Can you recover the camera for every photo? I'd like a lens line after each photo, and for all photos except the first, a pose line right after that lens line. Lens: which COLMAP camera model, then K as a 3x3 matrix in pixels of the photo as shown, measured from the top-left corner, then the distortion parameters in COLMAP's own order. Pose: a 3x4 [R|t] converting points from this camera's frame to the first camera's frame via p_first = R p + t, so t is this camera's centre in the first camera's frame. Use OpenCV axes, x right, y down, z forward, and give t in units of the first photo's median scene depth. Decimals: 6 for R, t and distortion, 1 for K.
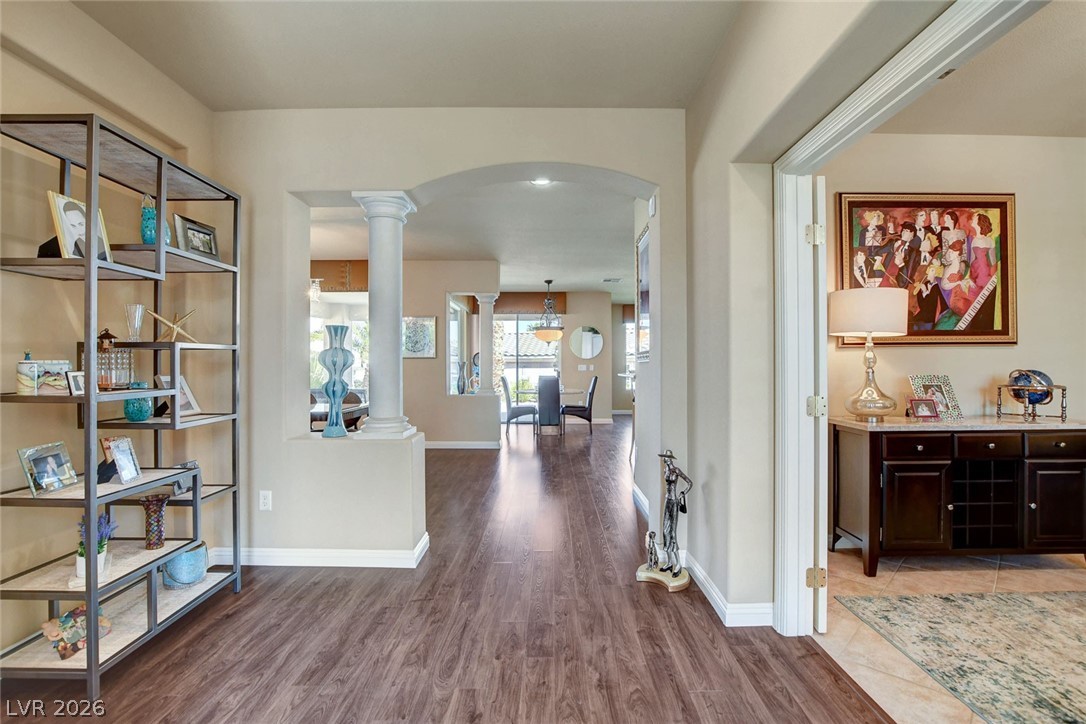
lens RADIAL K [[496.1, 0, 549.9], [0, 496.1, 364.5], [0, 0, 1]] dist [-0.029120, 0.002784]
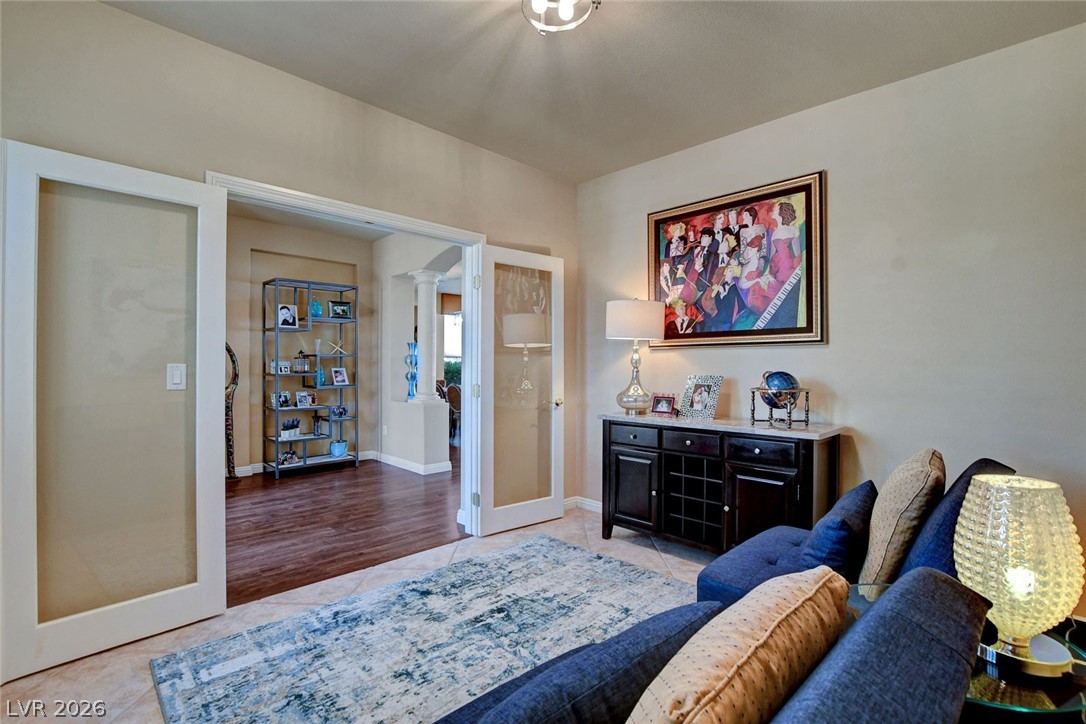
lens RADIAL K [[496.1, 0, 551.2], [0, 496.1, 363.4], [0, 0, 1]] dist [-0.029120, 0.002784]
pose [[0.712921, 0.002976, -0.701238, 1.372797], [-0.002960, 0.999995, 0.001234, -0.004450], [0.701238, 0.001196, 0.712926, 0.023943]]
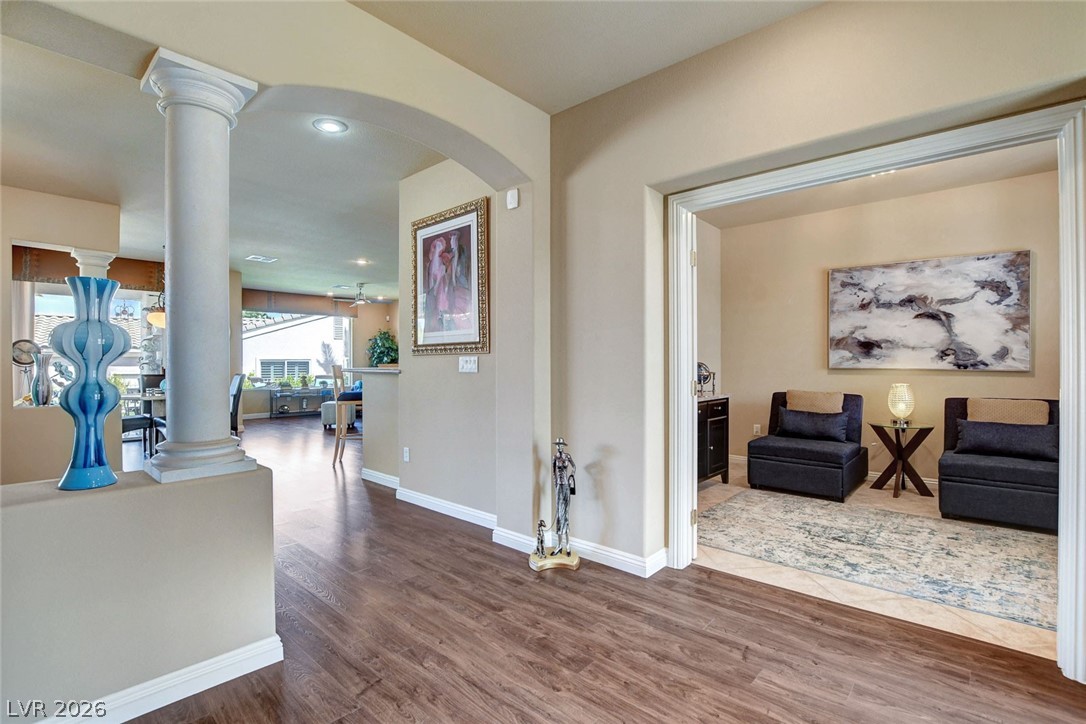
lens RADIAL K [[496.1, 0, 544.9], [0, 496.1, 365.4], [0, 0, 1]] dist [-0.029120, 0.002784]
pose [[0.669535, -0.004364, 0.742767, -0.533543], [-0.001283, 0.999974, 0.007032, 0.011381], [-0.742779, -0.005661, 0.669513, 0.305342]]
